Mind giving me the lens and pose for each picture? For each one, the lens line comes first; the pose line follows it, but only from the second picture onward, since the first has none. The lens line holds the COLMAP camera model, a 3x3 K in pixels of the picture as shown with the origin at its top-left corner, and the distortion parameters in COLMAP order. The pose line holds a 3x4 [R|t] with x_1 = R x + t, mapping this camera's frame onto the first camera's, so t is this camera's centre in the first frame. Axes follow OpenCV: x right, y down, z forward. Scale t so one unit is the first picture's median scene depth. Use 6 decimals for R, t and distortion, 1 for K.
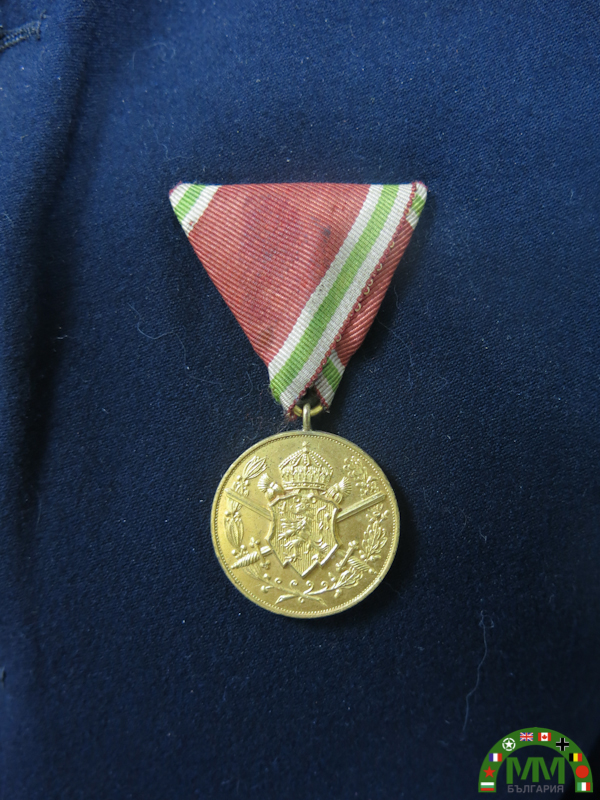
lens RADIAL K [[721.7, 0, 329.4], [0, 721.7, 398.6], [0, 0, 1]] dist [-0.016790, -0.007585]
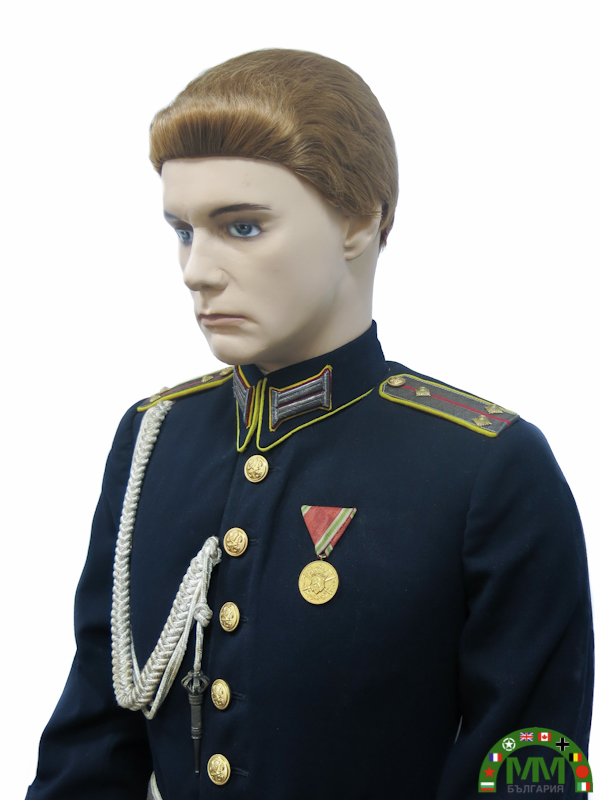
lens RADIAL K [[781.1, 0, 328.8], [0, 781.1, 397.7], [0, 0, 1]] dist [-0.030804, -0.003230]
pose [[0.949662, 0.019173, -0.312690, 1.512084], [-0.125296, 0.938063, -0.323014, 0.655577], [0.287130, 0.345933, 0.893245, -3.695983]]
